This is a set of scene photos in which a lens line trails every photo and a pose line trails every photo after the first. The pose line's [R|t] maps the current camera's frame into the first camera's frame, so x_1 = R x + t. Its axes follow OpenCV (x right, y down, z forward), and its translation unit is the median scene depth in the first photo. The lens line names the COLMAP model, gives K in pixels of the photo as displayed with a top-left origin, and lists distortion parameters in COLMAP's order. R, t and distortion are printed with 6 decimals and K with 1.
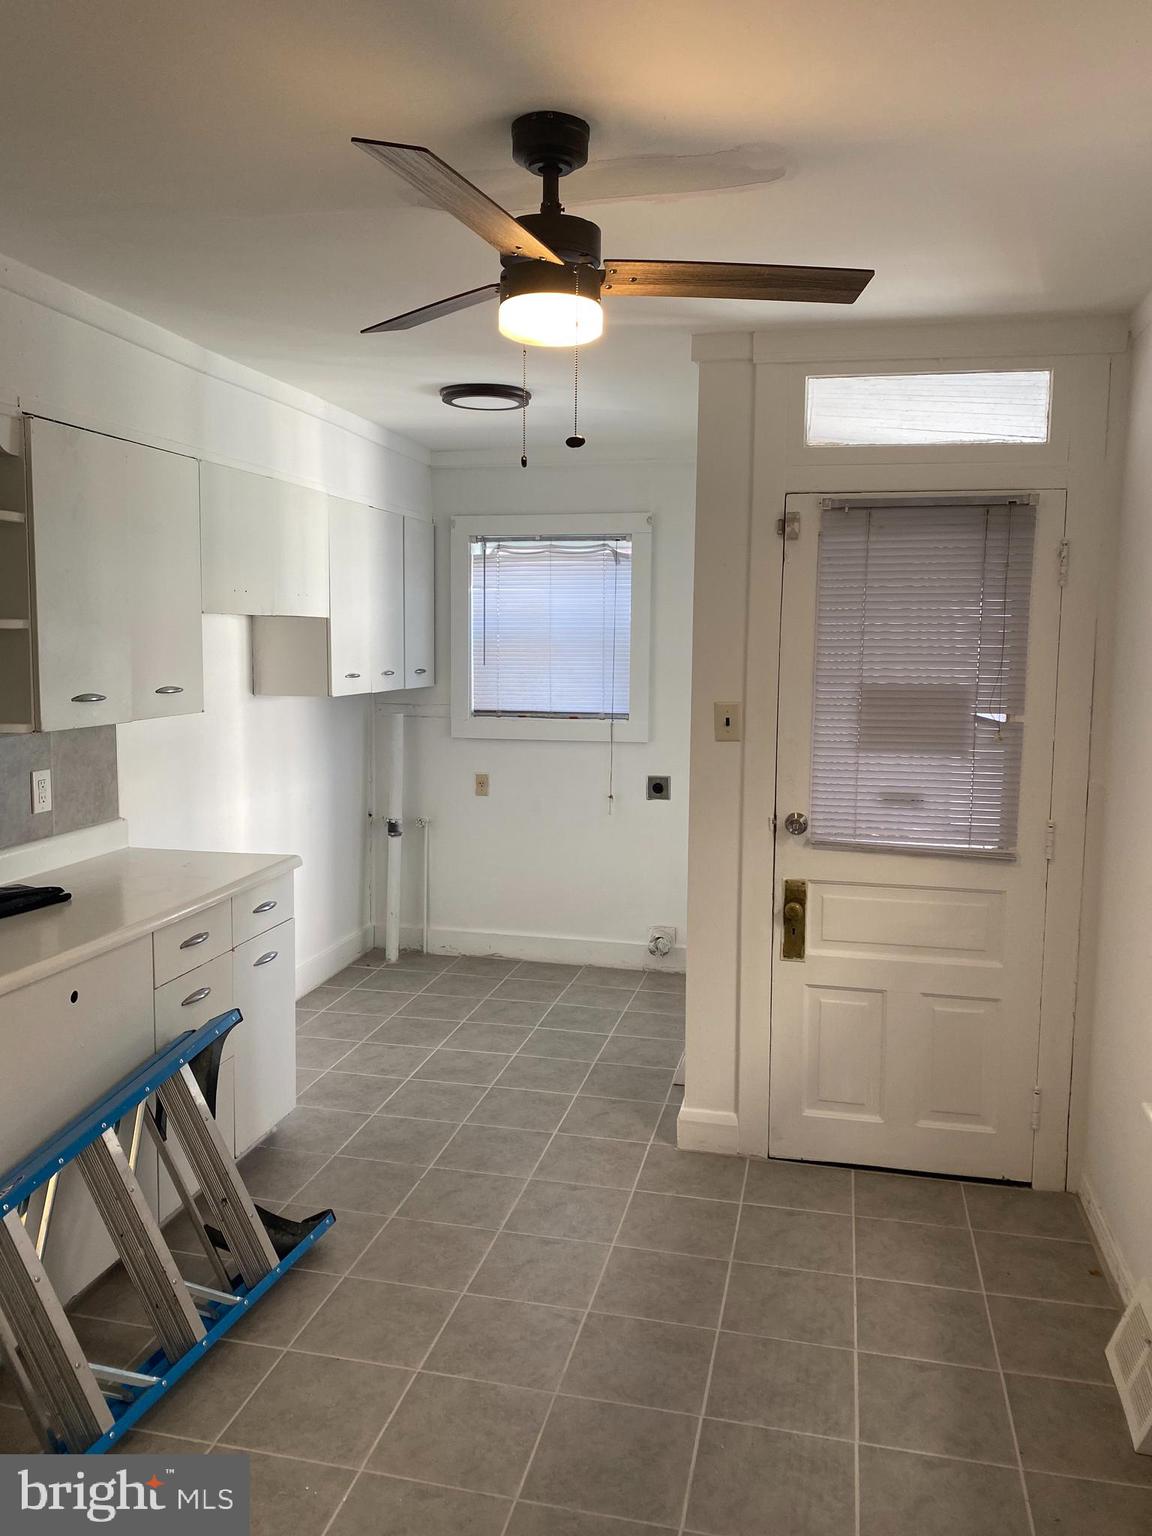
lens RADIAL K [[1093.7, 0, 576.0], [0, 1093.7, 768.0], [0, 0, 1]] dist [0.023761, -0.058229]
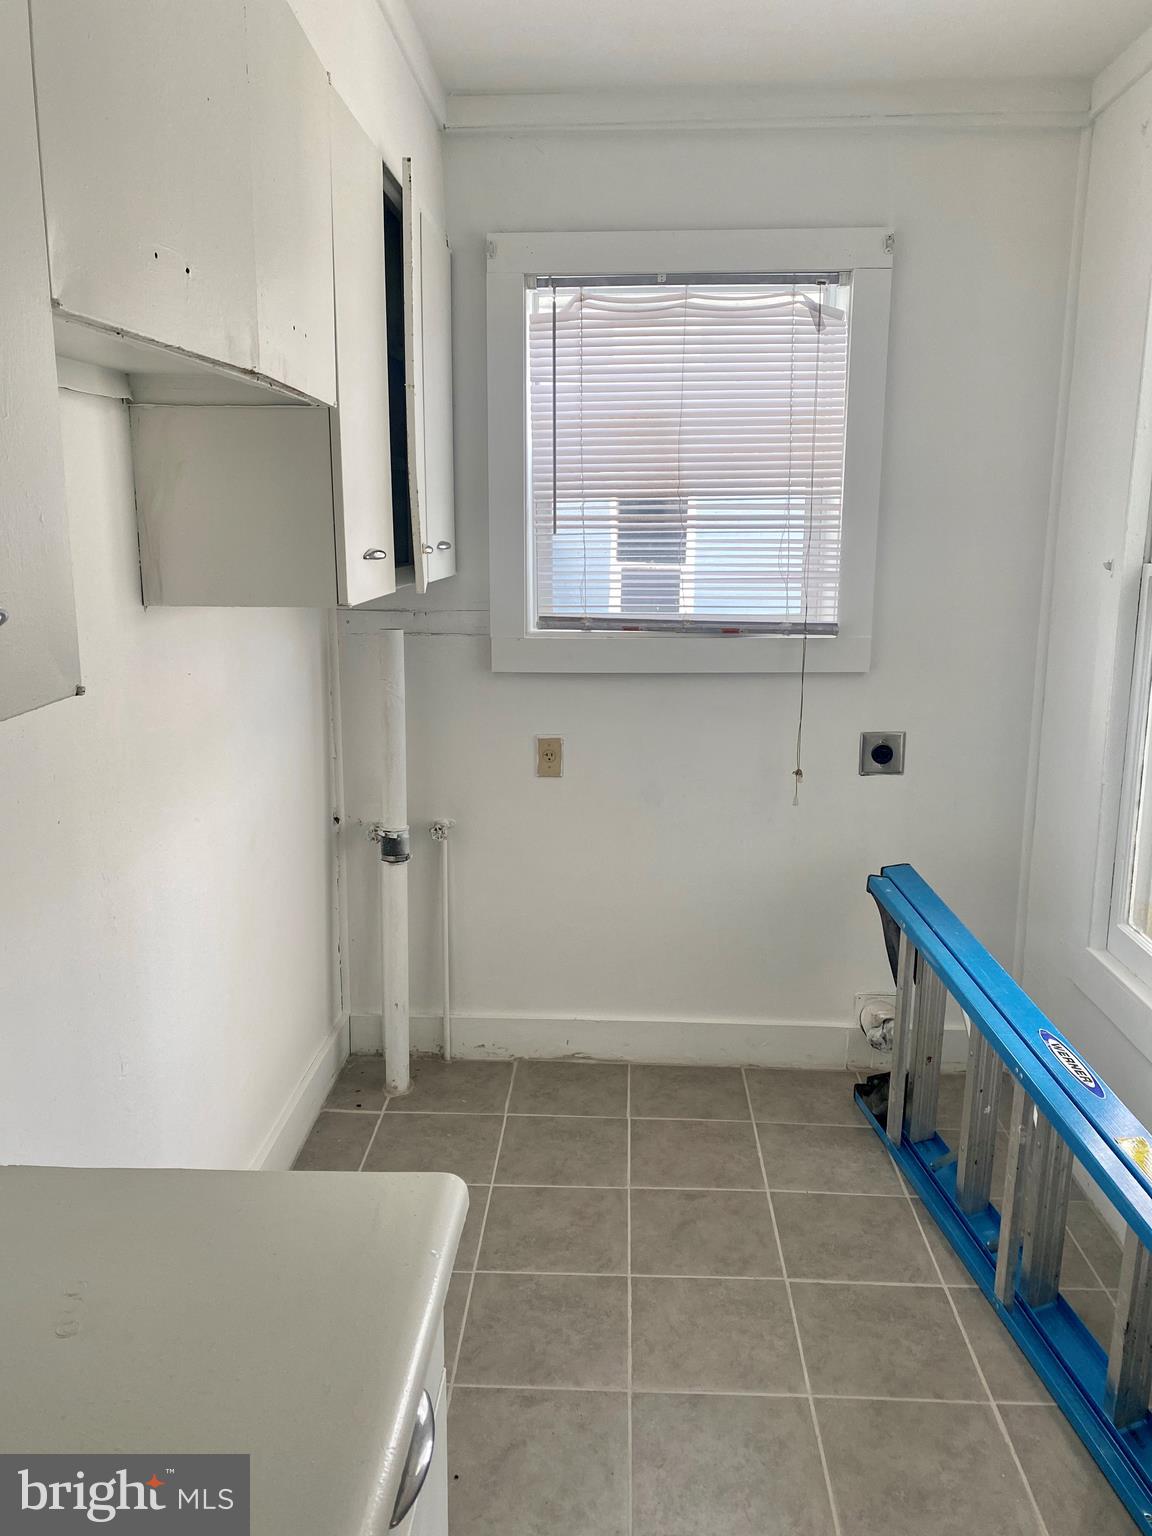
lens RADIAL K [[1345.8, 0, 681.2], [0, 1345.8, 804.8], [0, 0, 1]] dist [0.128069, -0.633131]
pose [[0.987101, -0.044489, 0.153795, -0.147215], [0.028951, 0.994380, 0.101833, -0.032136], [-0.157461, -0.096067, 0.982841, 0.386486]]
